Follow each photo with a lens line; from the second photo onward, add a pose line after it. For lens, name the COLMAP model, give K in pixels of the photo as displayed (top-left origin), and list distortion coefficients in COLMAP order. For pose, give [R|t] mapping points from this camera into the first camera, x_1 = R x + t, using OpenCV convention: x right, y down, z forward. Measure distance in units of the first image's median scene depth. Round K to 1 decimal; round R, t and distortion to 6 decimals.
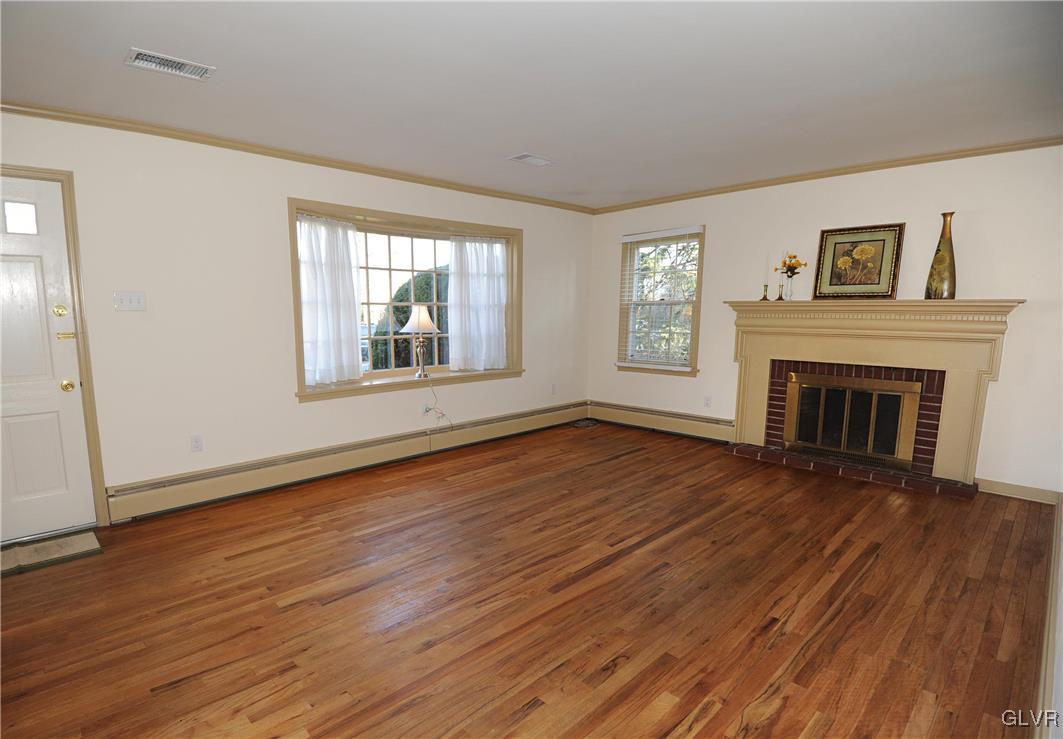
lens RADIAL K [[500.9, 0, 531.5], [0, 500.9, 369.5], [0, 0, 1]] dist [-0.002237, -0.000550]
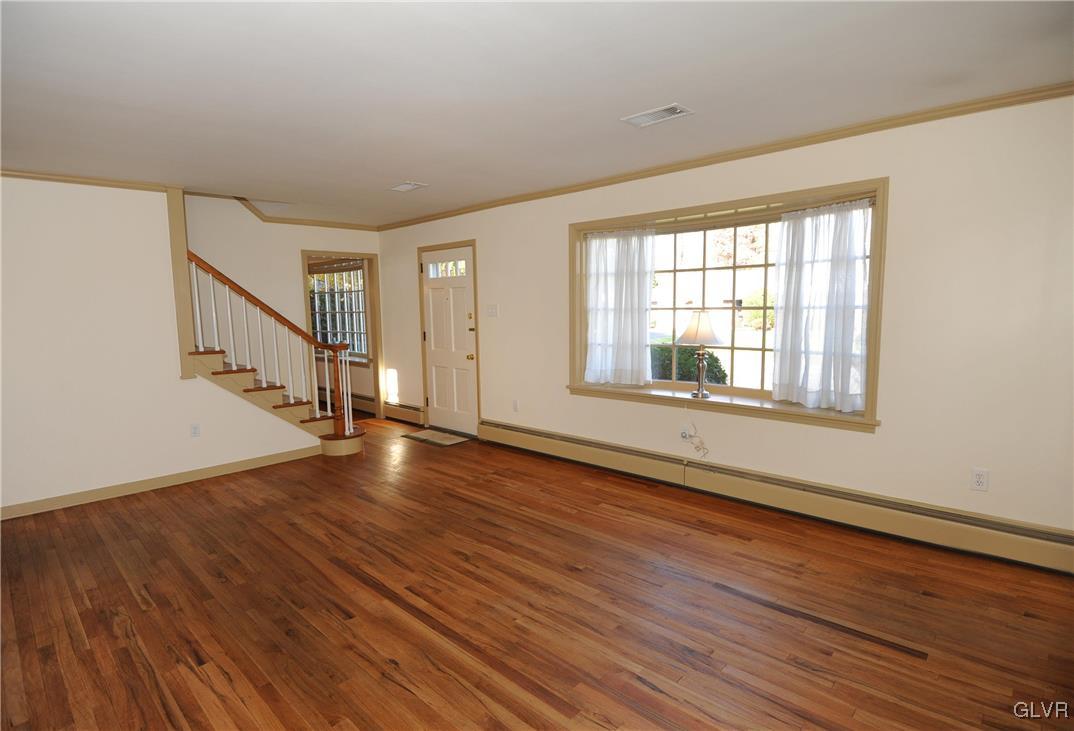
lens RADIAL K [[538.7, 0, 537.0], [0, 538.7, 365.5], [0, 0, 1]] dist [-0.024513, 0.005994]
pose [[0.076900, 0.110387, -0.990909, 0.707672], [-0.103417, 0.989375, 0.102190, -0.110819], [0.991661, 0.094619, 0.087499, 0.715367]]
